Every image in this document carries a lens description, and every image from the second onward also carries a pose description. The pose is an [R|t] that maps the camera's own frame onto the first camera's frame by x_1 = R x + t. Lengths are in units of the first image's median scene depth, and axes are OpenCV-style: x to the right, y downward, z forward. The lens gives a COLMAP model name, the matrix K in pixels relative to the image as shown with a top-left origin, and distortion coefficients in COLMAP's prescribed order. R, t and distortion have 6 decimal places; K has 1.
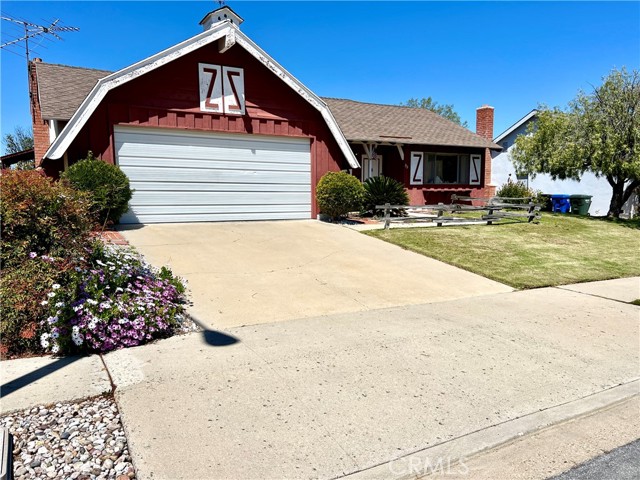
lens RADIAL K [[480.0, 0, 321.0], [0, 480.0, 240.5], [0, 0, 1]] dist [0.058110, -0.007117]
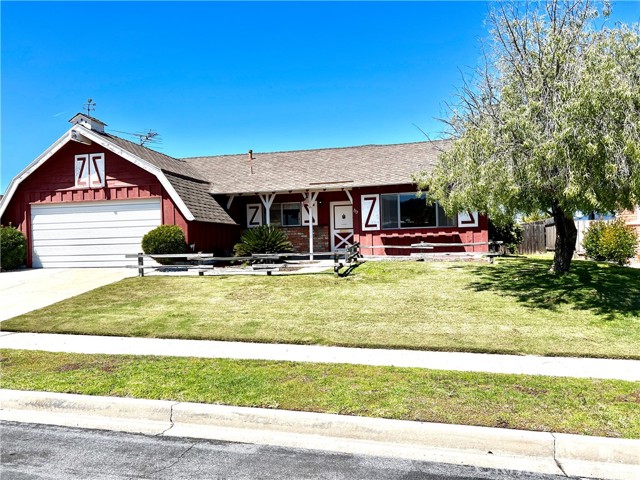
lens RADIAL K [[480.0, 0, 320.8], [0, 480.0, 240.6], [0, 0, 1]] dist [0.058110, -0.007117]
pose [[0.724326, -0.029776, -0.688814, 1.170596], [-0.044394, 0.994979, -0.089695, -0.020973], [0.688027, 0.095548, 0.719368, 0.464563]]
